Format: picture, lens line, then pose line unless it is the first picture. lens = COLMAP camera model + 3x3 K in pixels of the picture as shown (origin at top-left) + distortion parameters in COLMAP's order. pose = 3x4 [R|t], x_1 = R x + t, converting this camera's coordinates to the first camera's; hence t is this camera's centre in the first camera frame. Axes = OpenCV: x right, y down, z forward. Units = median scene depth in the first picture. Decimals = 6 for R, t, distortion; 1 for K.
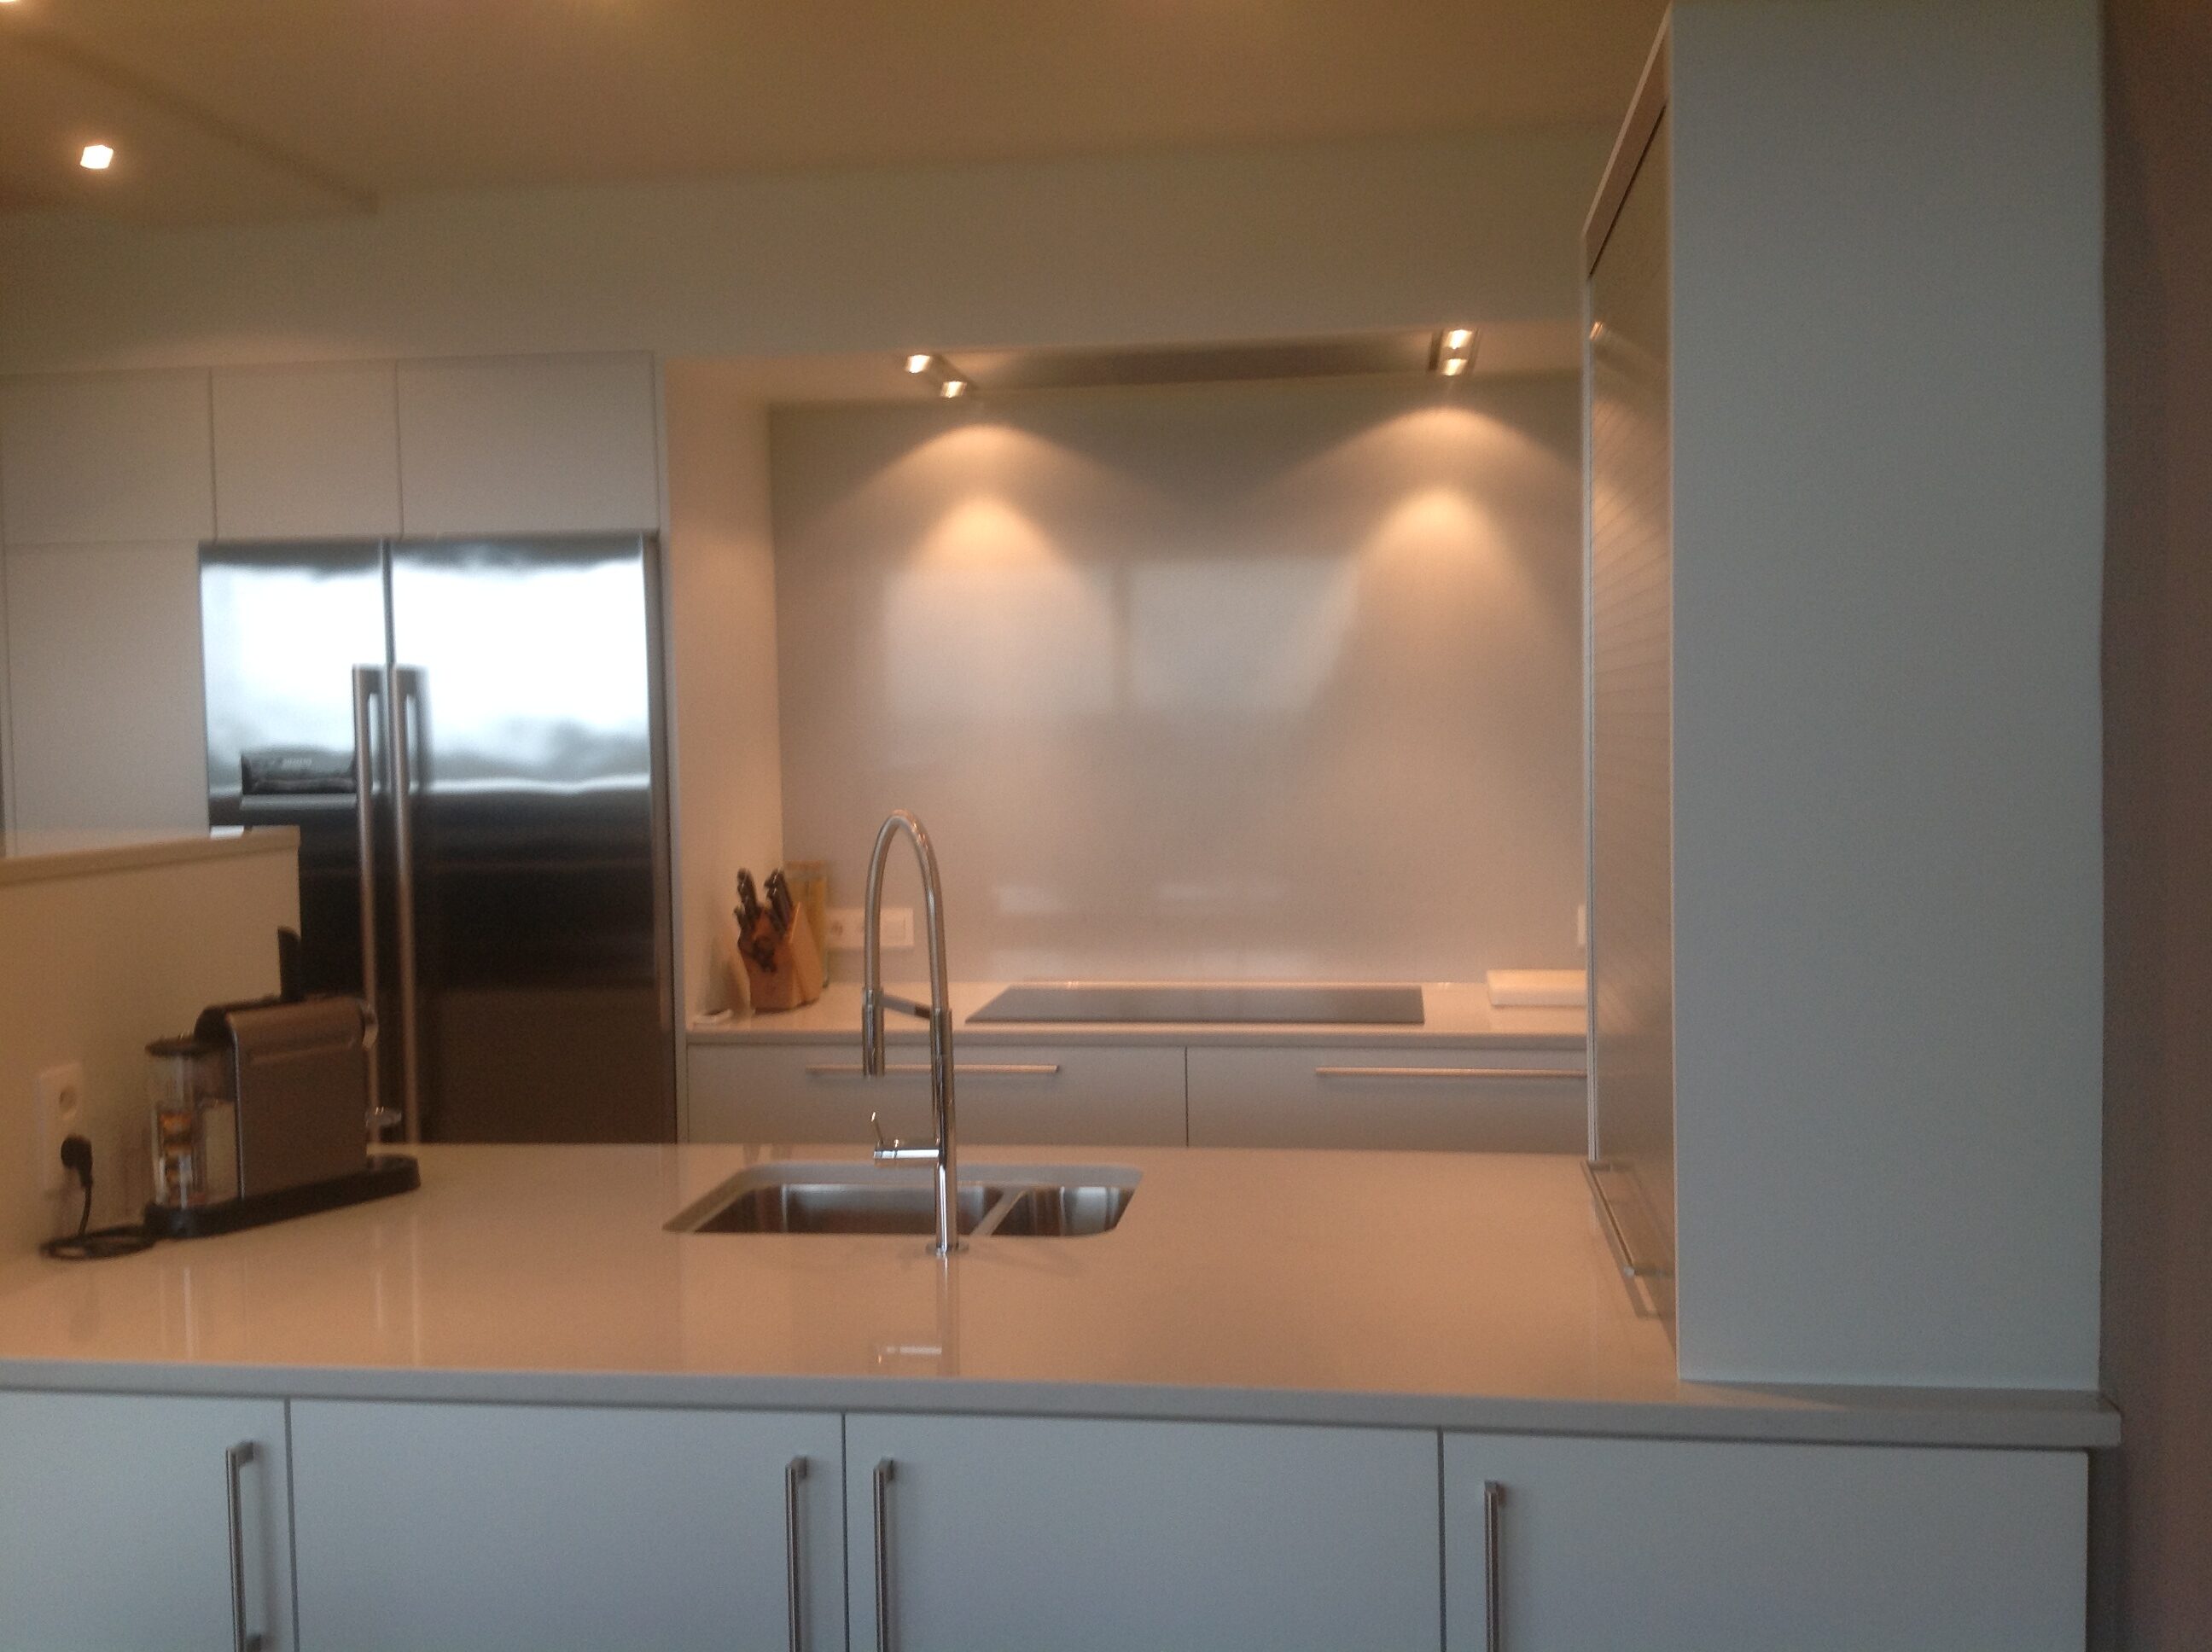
lens RADIAL K [[2155.7, 0, 1106.0], [0, 2155.7, 826.0], [0, 0, 1]] dist [-0.003953, -0.002945]
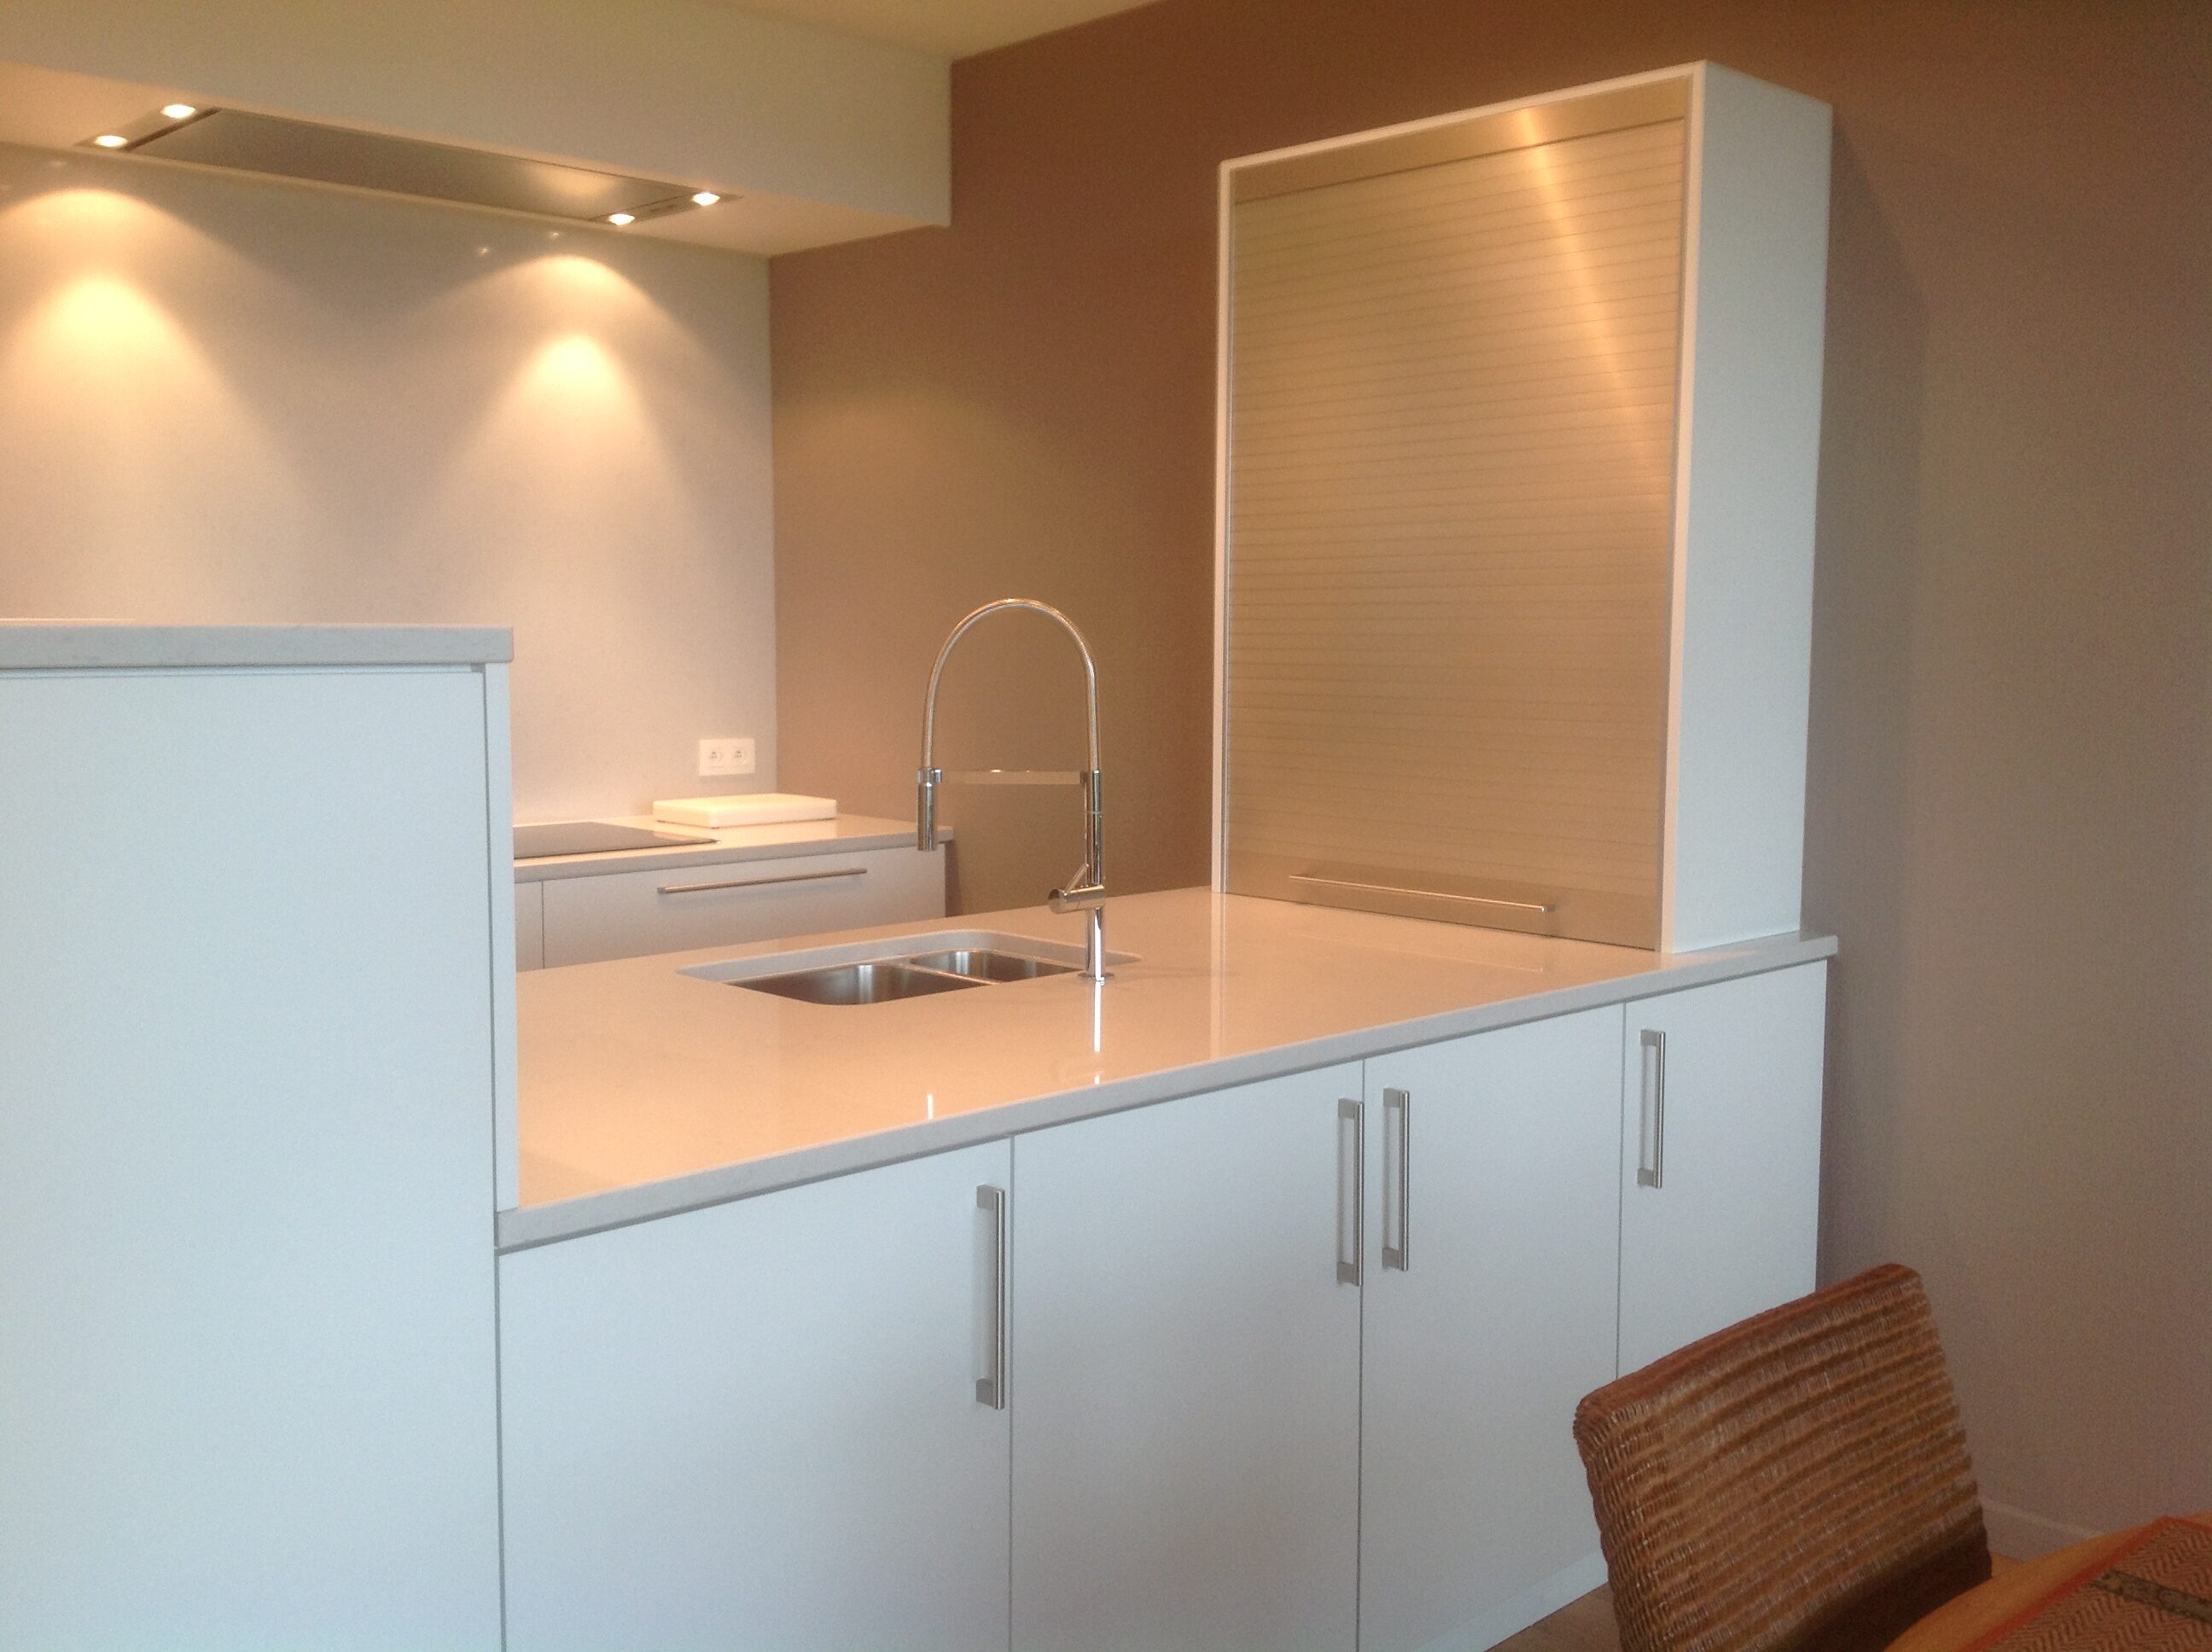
lens RADIAL K [[2230.5, 0, 1106.7], [0, 2230.5, 868.5], [0, 0, 1]] dist [0.239730, -0.001586]
pose [[0.620449, -0.081960, 0.779952, -0.793207], [0.029247, 0.996250, 0.081423, 0.021464], [-0.783701, -0.027707, 0.620520, 0.153808]]
